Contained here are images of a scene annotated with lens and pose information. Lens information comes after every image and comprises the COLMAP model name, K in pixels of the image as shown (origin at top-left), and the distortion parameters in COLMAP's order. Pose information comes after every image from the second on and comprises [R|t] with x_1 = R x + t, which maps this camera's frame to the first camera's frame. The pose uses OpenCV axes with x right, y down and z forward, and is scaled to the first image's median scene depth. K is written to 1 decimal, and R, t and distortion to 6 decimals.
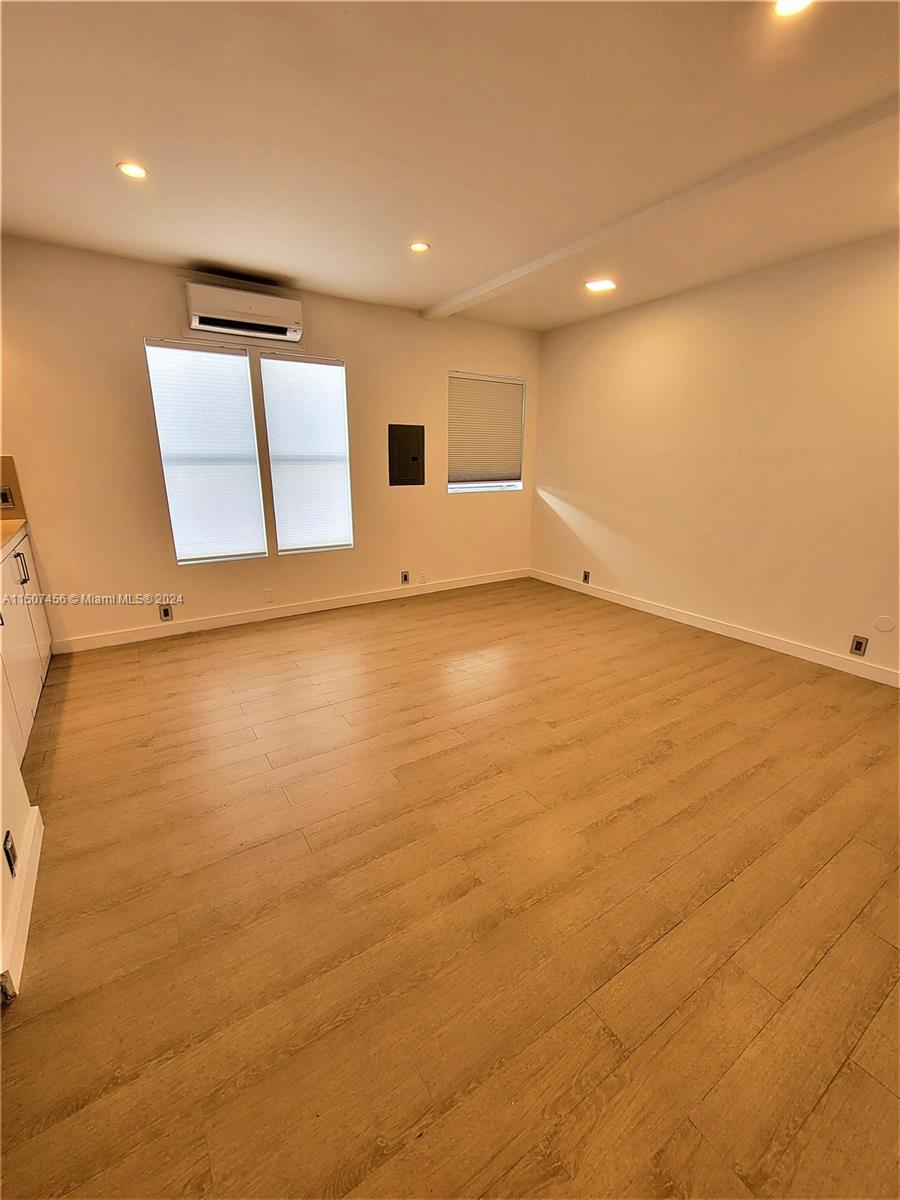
lens RADIAL K [[491.0, 0, 450.0], [0, 491.0, 600.0], [0, 0, 1]] dist [-0.000414, -0.000335]
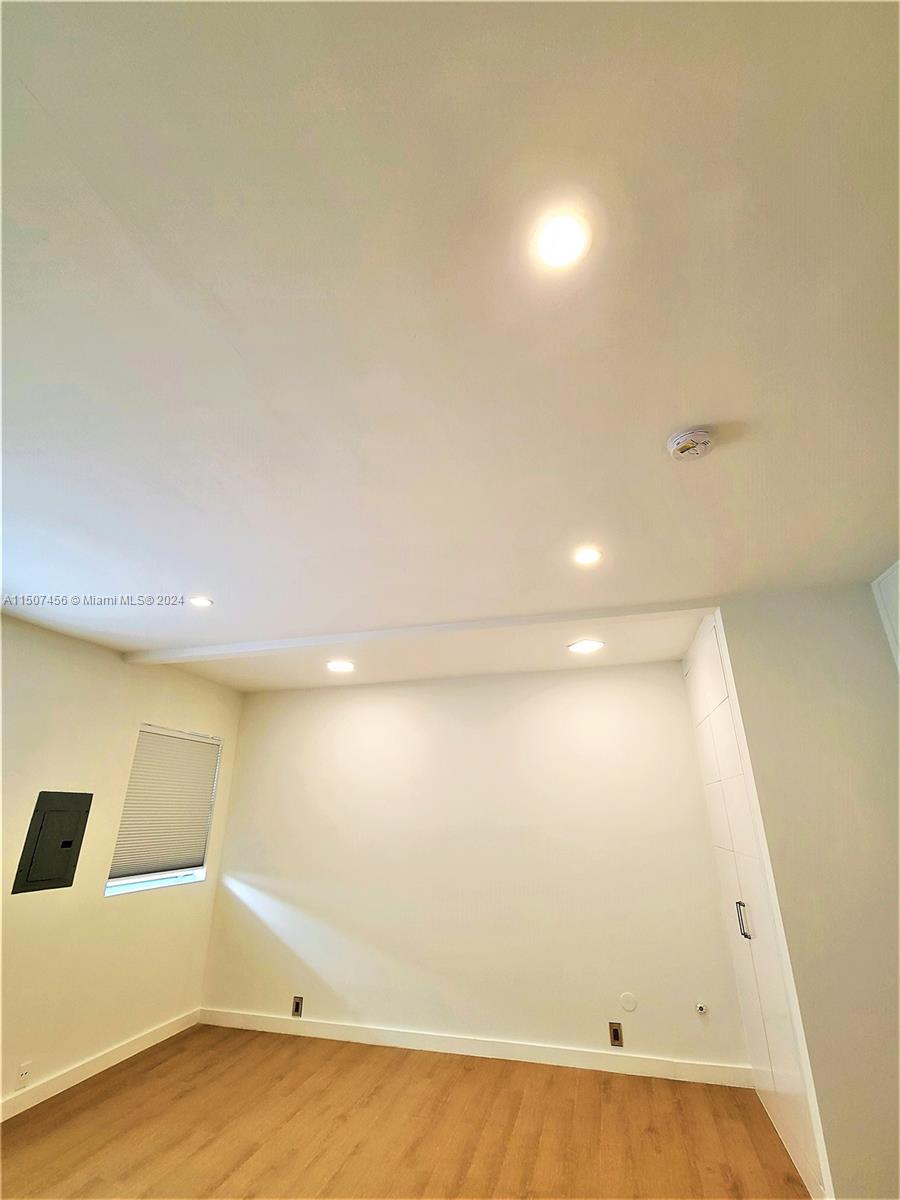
lens RADIAL K [[534.8, 0, 443.8], [0, 534.8, 598.4], [0, 0, 1]] dist [0.002559, -0.001952]
pose [[0.752428, 0.242457, 0.612427, -0.206628], [0.191136, 0.809408, -0.555271, -0.058576], [-0.630332, 0.534858, 0.562679, 0.102074]]
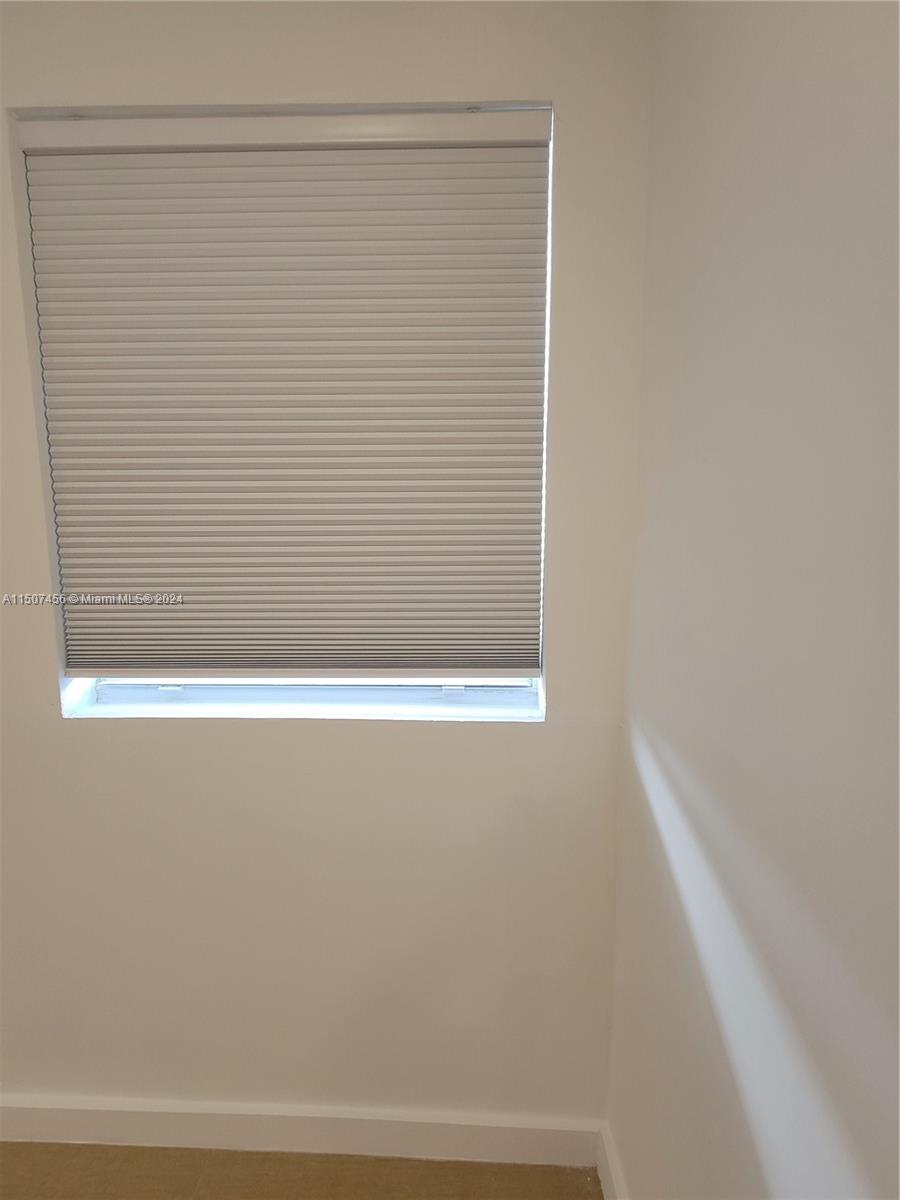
lens RADIAL K [[491.0, 0, 450.0], [0, 491.0, 600.0], [0, 0, 1]] dist [-0.000414, -0.000335]
pose [[0.826472, 0.060490, -0.559718, 0.251329], [-0.163938, 0.976983, -0.136484, -0.275399], [0.538579, 0.204559, 0.817366, 0.951678]]
